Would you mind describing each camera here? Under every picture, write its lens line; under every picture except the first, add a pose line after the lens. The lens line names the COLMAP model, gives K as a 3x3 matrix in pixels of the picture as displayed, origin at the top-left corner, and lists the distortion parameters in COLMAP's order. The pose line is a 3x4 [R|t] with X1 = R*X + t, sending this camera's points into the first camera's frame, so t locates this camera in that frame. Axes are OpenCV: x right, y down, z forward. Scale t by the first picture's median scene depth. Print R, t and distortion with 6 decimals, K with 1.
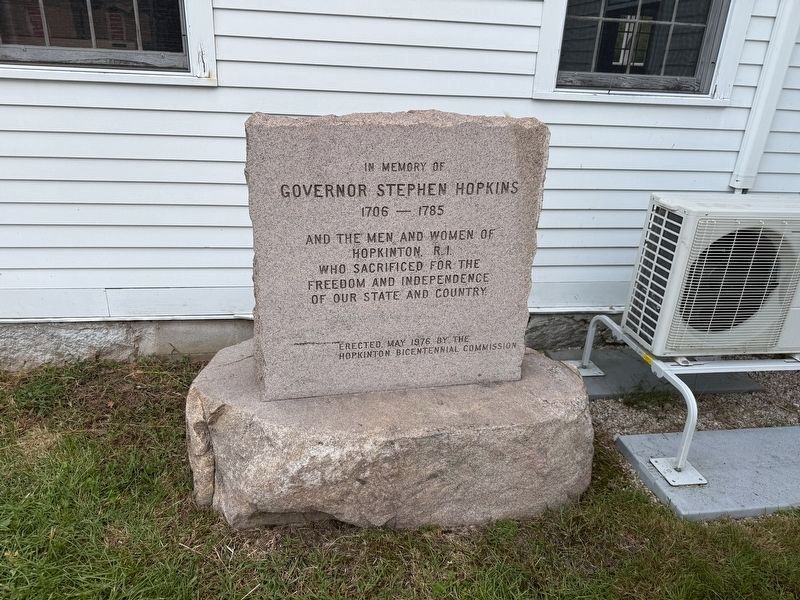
lens RADIAL K [[561.4, 0, 395.4], [0, 561.4, 297.5], [0, 0, 1]] dist [0.115112, -0.159515]
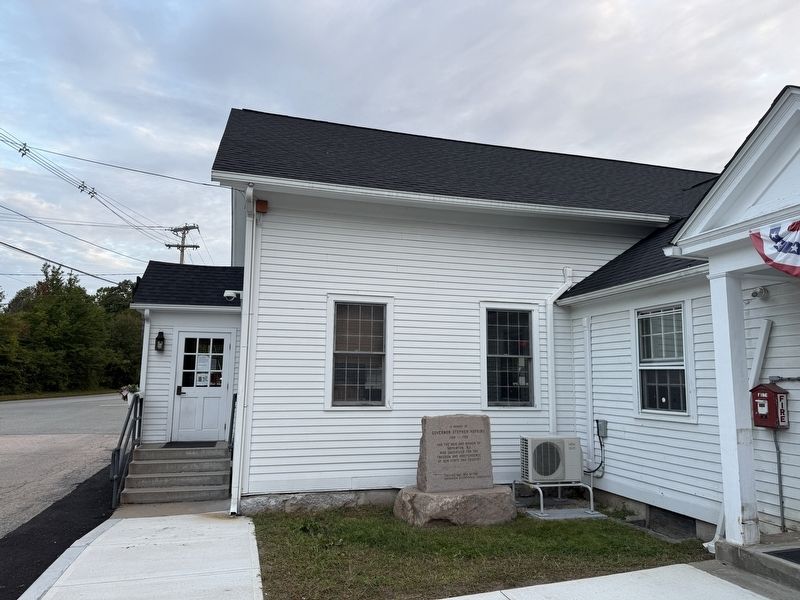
lens RADIAL K [[561.4, 0, 395.4], [0, 561.4, 297.5], [0, 0, 1]] dist [0.115112, -0.159515]
pose [[0.992053, -0.014699, 0.124961, -0.790471], [0.075835, 0.862347, -0.500606, 0.835092], [-0.100402, 0.506104, 0.856608, -2.518165]]
